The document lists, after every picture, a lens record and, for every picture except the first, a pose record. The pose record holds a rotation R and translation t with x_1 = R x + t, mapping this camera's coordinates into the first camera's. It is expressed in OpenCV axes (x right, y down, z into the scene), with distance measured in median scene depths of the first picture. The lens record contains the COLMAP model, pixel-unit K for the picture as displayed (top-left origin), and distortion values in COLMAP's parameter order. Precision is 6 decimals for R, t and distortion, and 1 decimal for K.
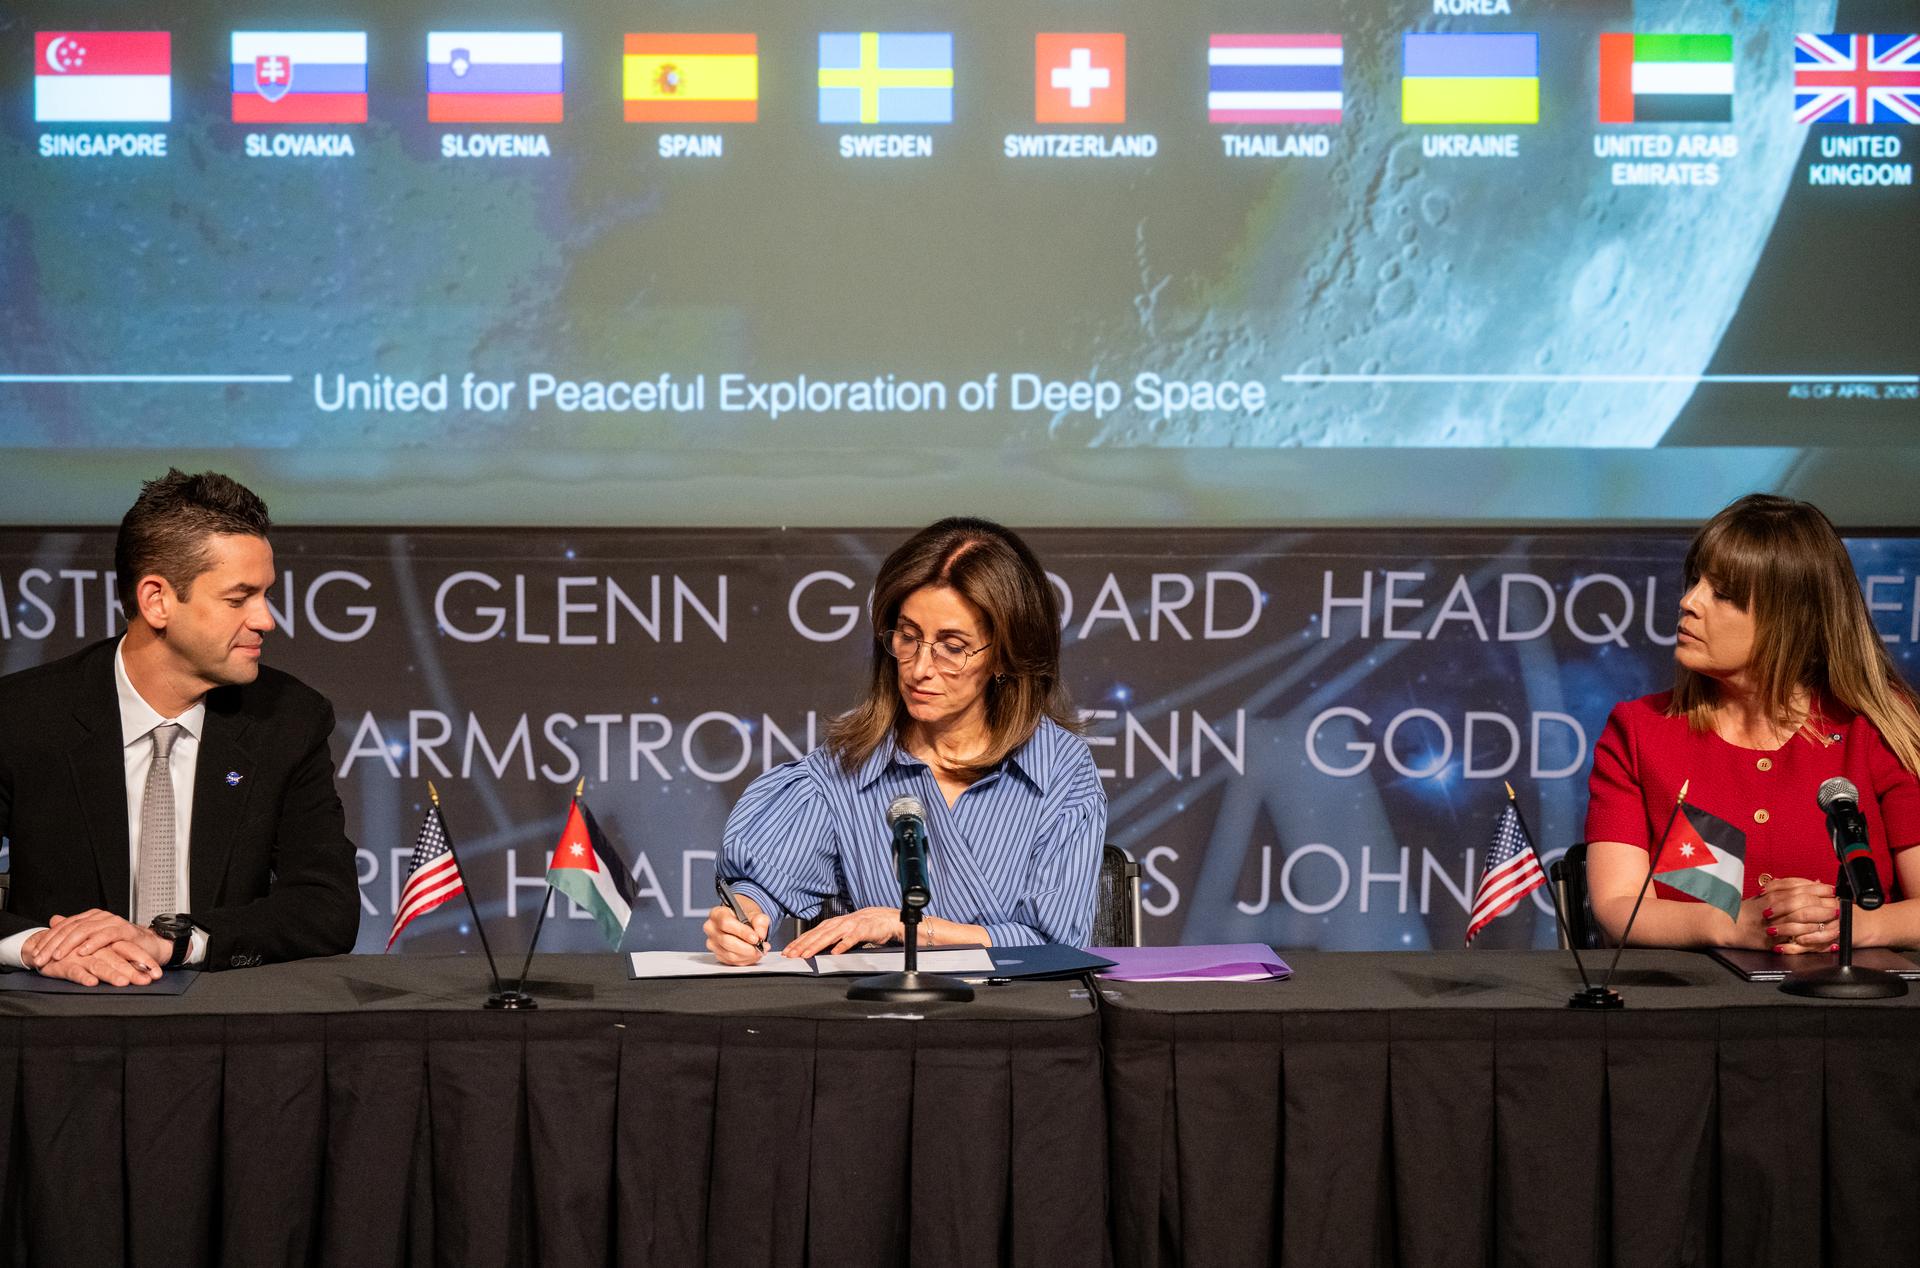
lens RADIAL K [[4726.9, 0, 964.1], [0, 4726.9, 627.9], [0, 0, 1]] dist [0.014589, 0.000000]
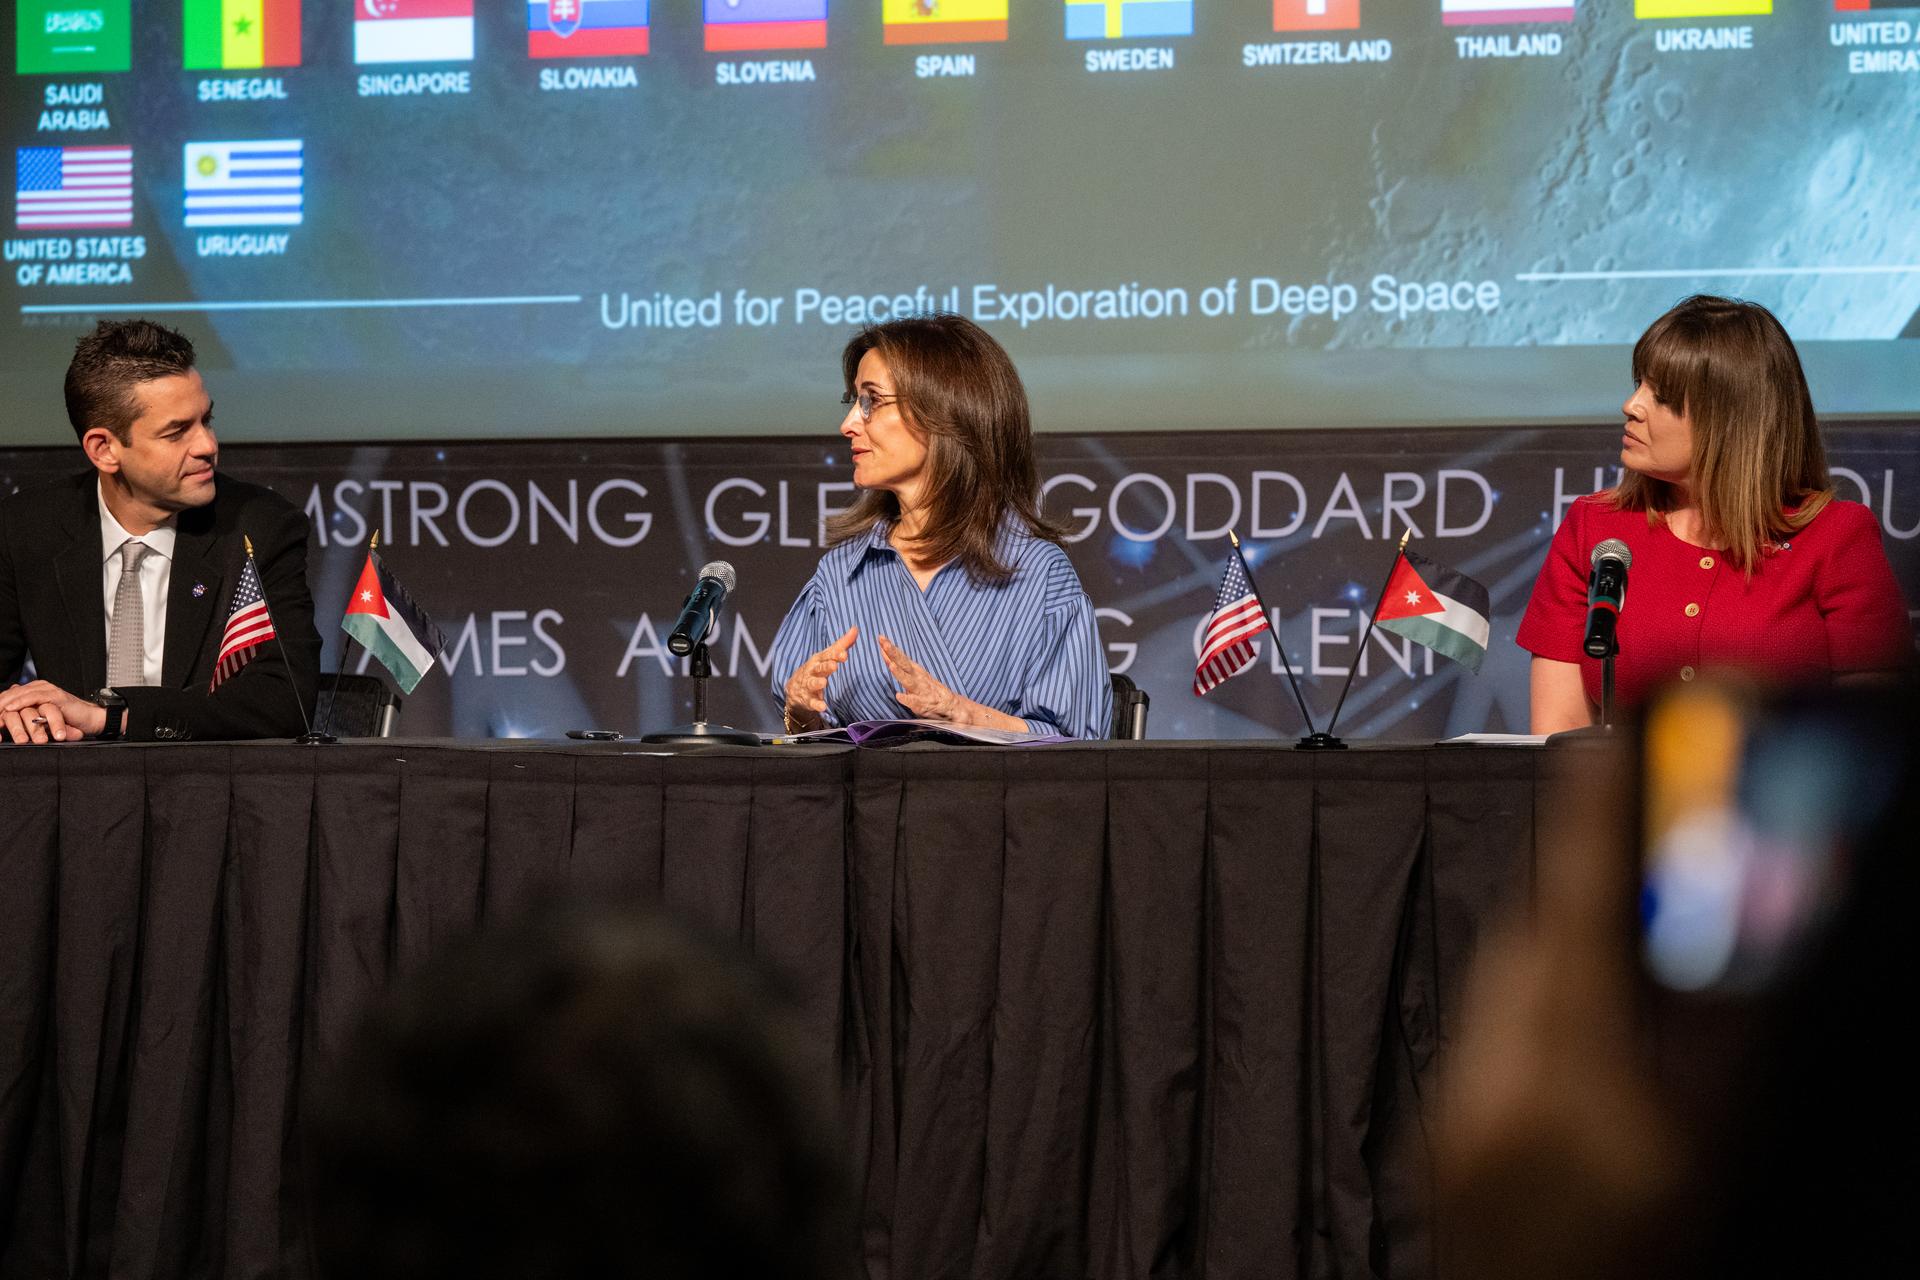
lens RADIAL K [[4845.4, 0, 973.0], [0, 4845.4, 636.3], [0, 0, 1]] dist [0.007994, 0.000000]
pose [[0.964618, -0.003666, -0.263626, 0.227070], [-0.007728, 0.999081, -0.042168, 0.067462], [0.263538, 0.042714, 0.963703, -0.015554]]
